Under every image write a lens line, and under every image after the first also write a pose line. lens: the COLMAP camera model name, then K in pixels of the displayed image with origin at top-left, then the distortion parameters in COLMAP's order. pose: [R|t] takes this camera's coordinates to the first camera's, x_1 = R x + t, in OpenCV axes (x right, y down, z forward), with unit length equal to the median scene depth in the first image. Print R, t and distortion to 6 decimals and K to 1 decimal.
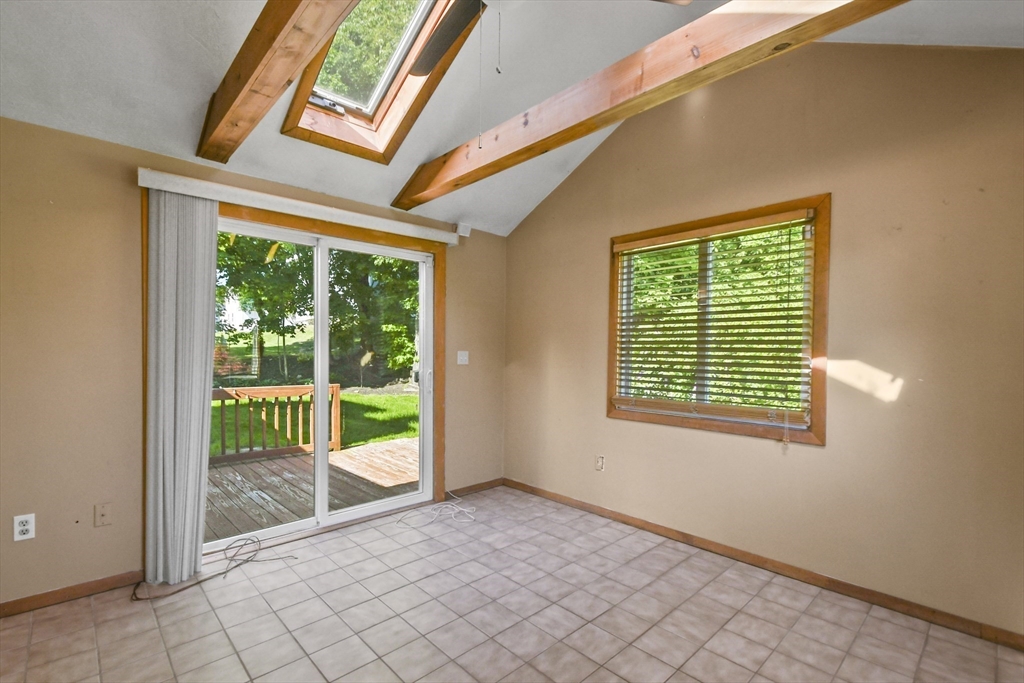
lens RADIAL K [[453.3, 0, 481.3], [0, 453.3, 354.4], [0, 0, 1]] dist [0.018942, -0.008797]
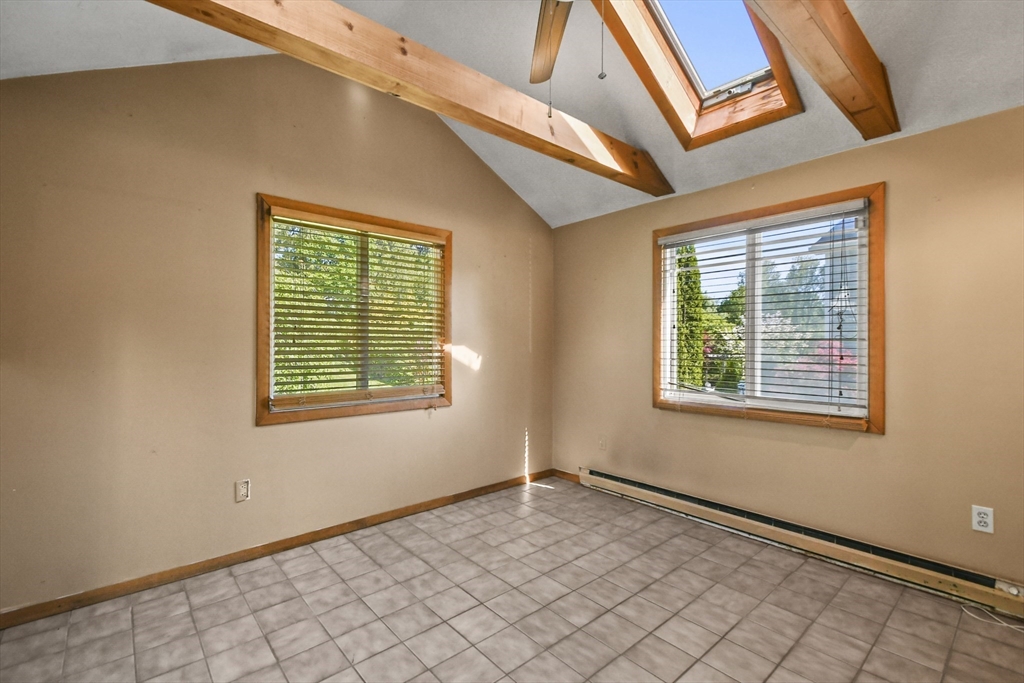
lens RADIAL K [[453.3, 0, 505.2], [0, 453.3, 341.0], [0, 0, 1]] dist [0.018942, -0.008797]
pose [[0.014712, -0.004603, 0.999881, -0.628431], [0.006058, 0.999971, 0.004514, -0.007745], [-0.999873, 0.005991, 0.014740, 0.742423]]
